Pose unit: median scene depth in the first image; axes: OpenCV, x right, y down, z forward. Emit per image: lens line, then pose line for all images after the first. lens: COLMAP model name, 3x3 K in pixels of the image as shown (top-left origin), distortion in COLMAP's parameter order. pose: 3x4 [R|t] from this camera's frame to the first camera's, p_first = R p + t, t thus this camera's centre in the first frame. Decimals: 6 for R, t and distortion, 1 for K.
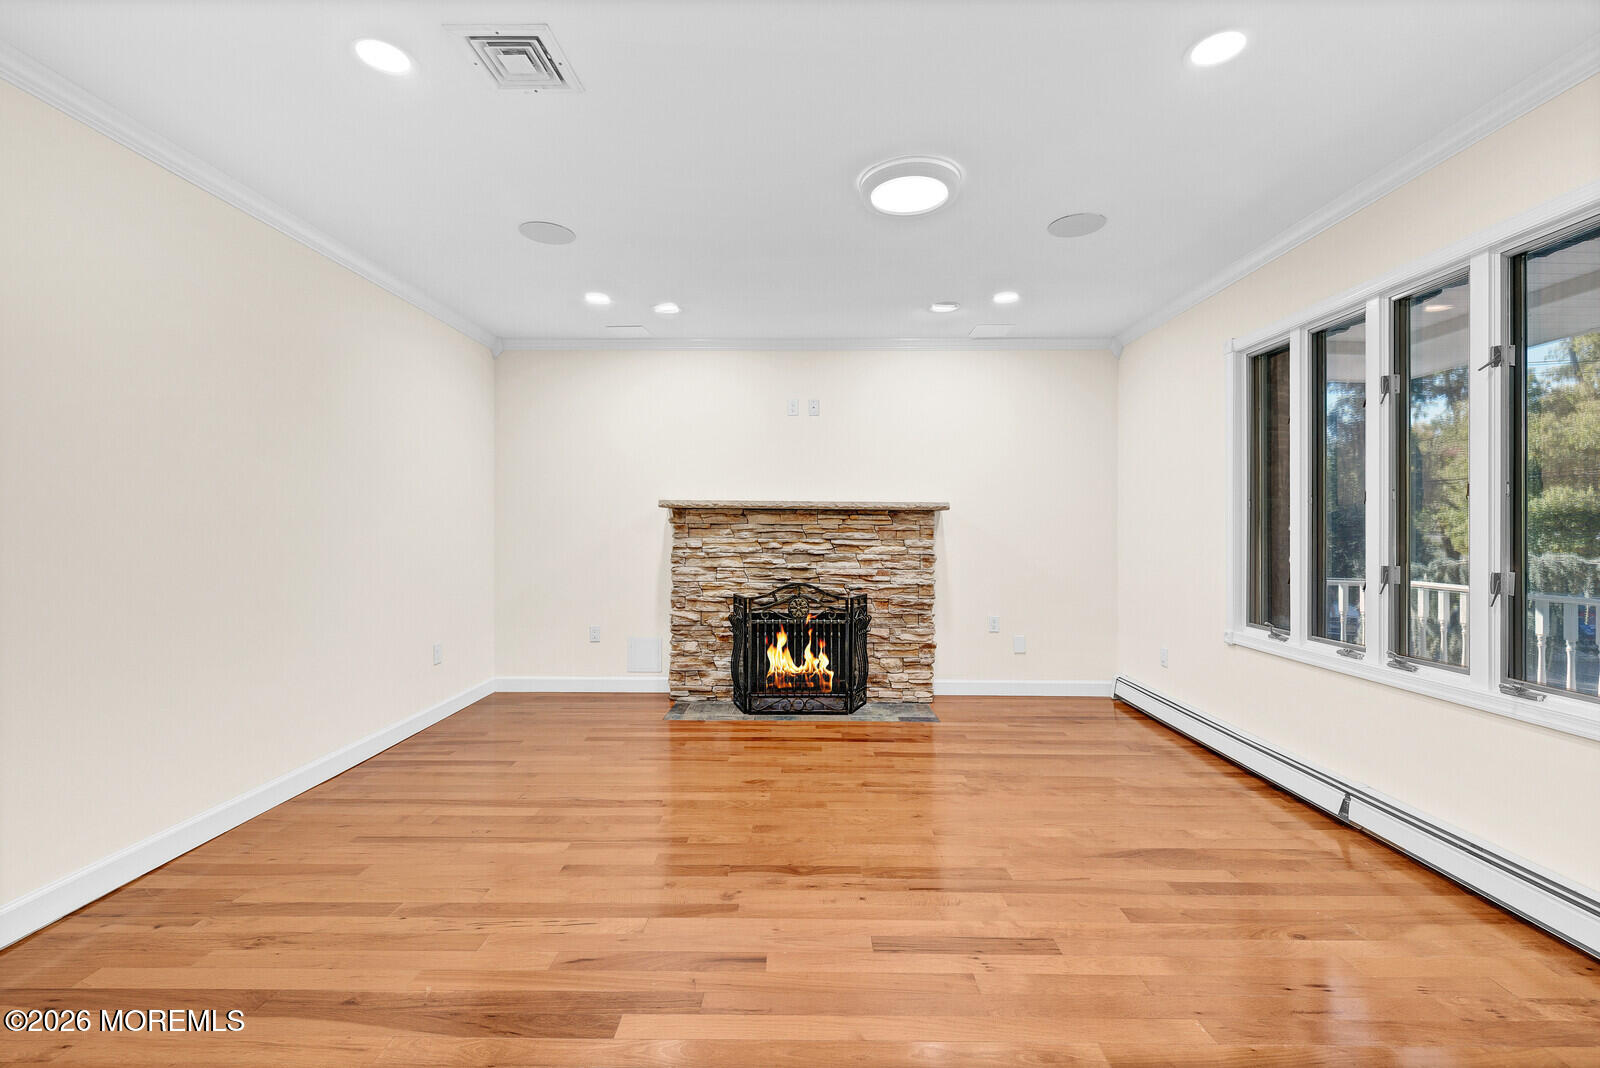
lens RADIAL K [[686.8, 0, 800.0], [0, 686.8, 528.2], [0, 0, 1]] dist [-0.001854, -0.000236]
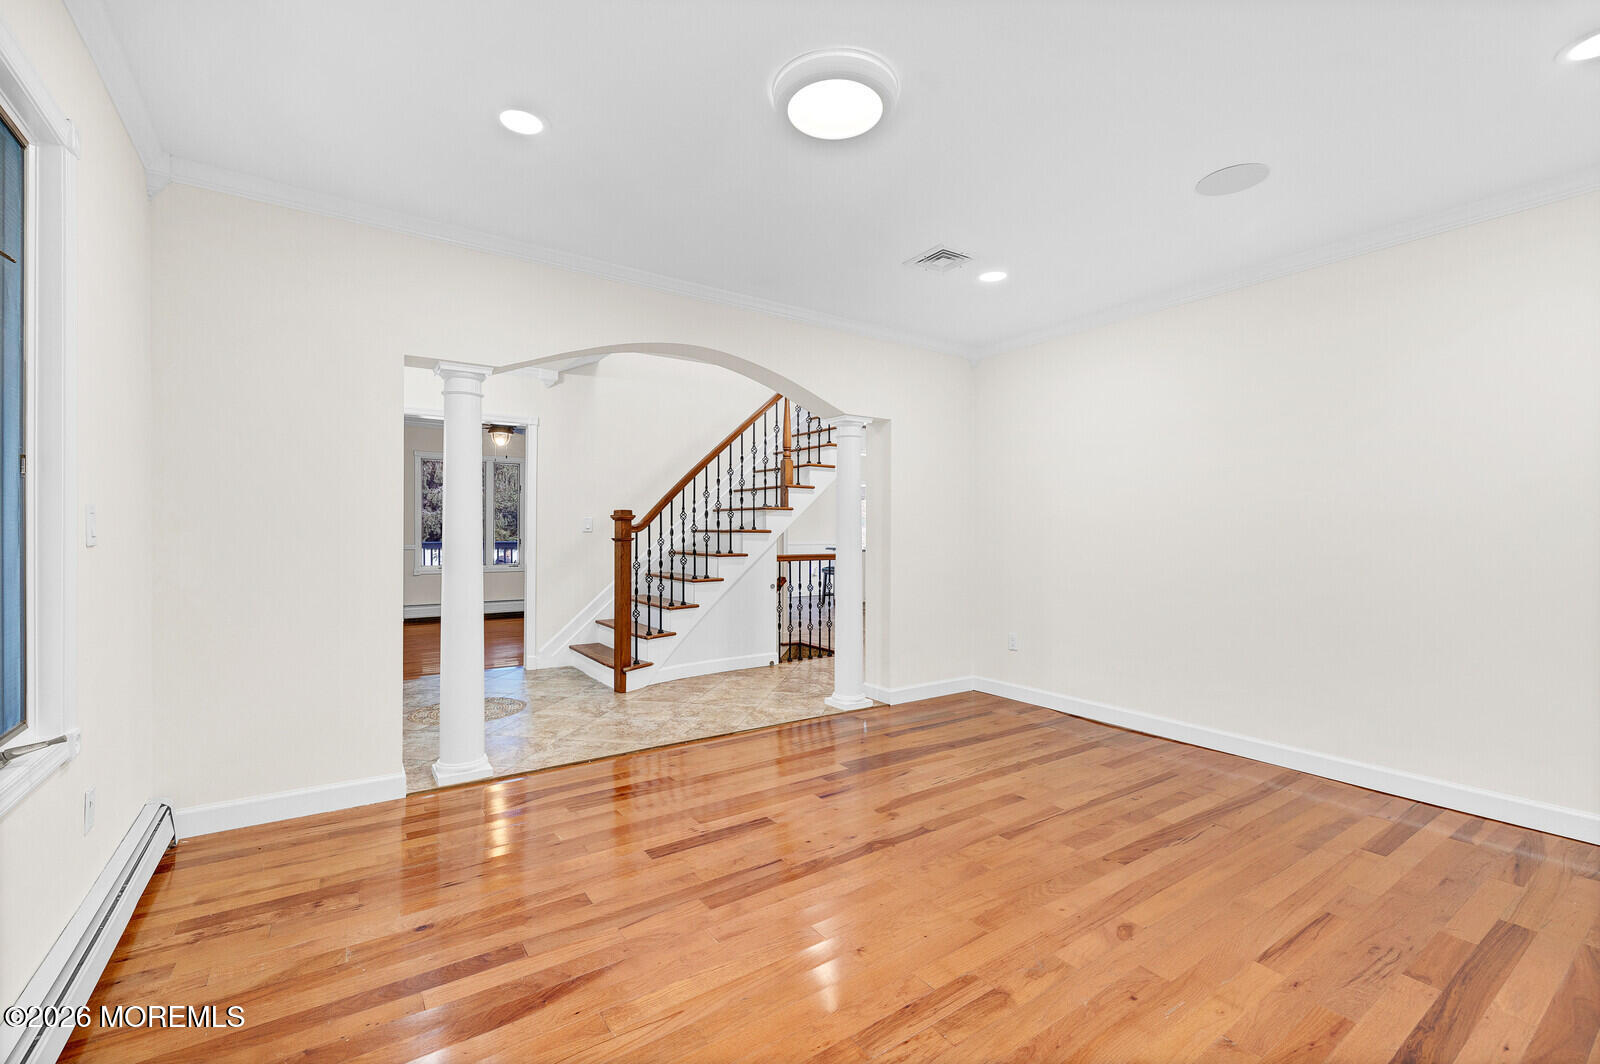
lens RADIAL K [[686.8, 0, 801.1], [0, 686.8, 532.8], [0, 0, 1]] dist [-0.001854, -0.000236]
pose [[-0.818617, -0.006270, -0.574306, 0.753253], [-0.006800, 0.999976, -0.001225, 0.012189], [0.574300, 0.002902, -0.818640, 1.886578]]
